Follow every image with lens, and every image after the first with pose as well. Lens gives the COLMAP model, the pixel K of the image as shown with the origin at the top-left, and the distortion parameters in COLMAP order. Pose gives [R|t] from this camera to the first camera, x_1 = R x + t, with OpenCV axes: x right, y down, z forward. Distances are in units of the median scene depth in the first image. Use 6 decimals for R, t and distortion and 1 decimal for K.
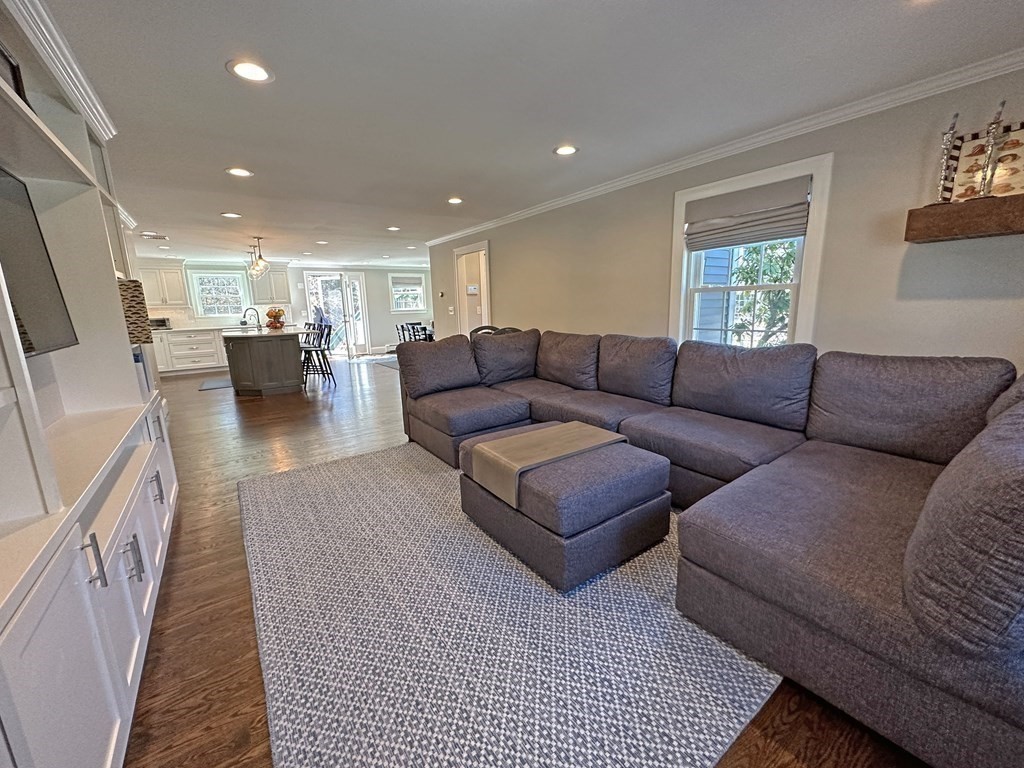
lens RADIAL K [[408.8, 0, 512.0], [0, 408.8, 384.0], [0, 0, 1]] dist [-0.001314, 0.000057]
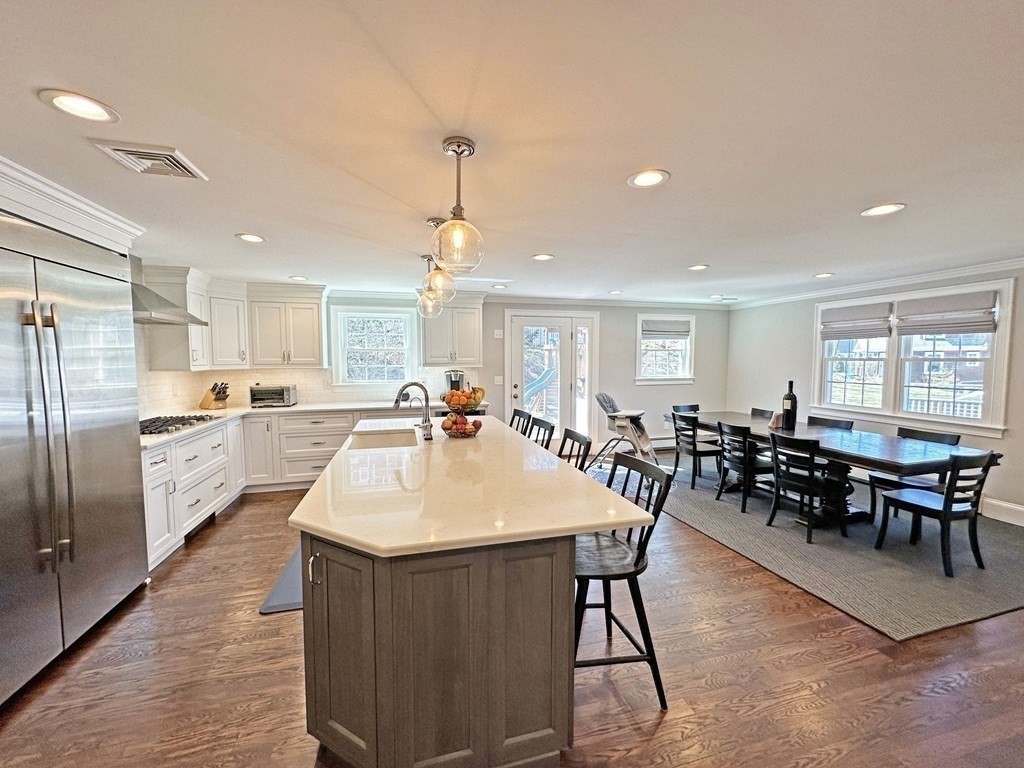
lens RADIAL K [[408.8, 0, 512.0], [0, 408.8, 384.0], [0, 0, 1]] dist [-0.001314, 0.000057]
pose [[0.941224, 0.047622, -0.334410, -0.334412], [-0.088810, 0.990070, -0.108972, -0.121447], [0.325900, 0.132266, 0.936106, 0.527732]]
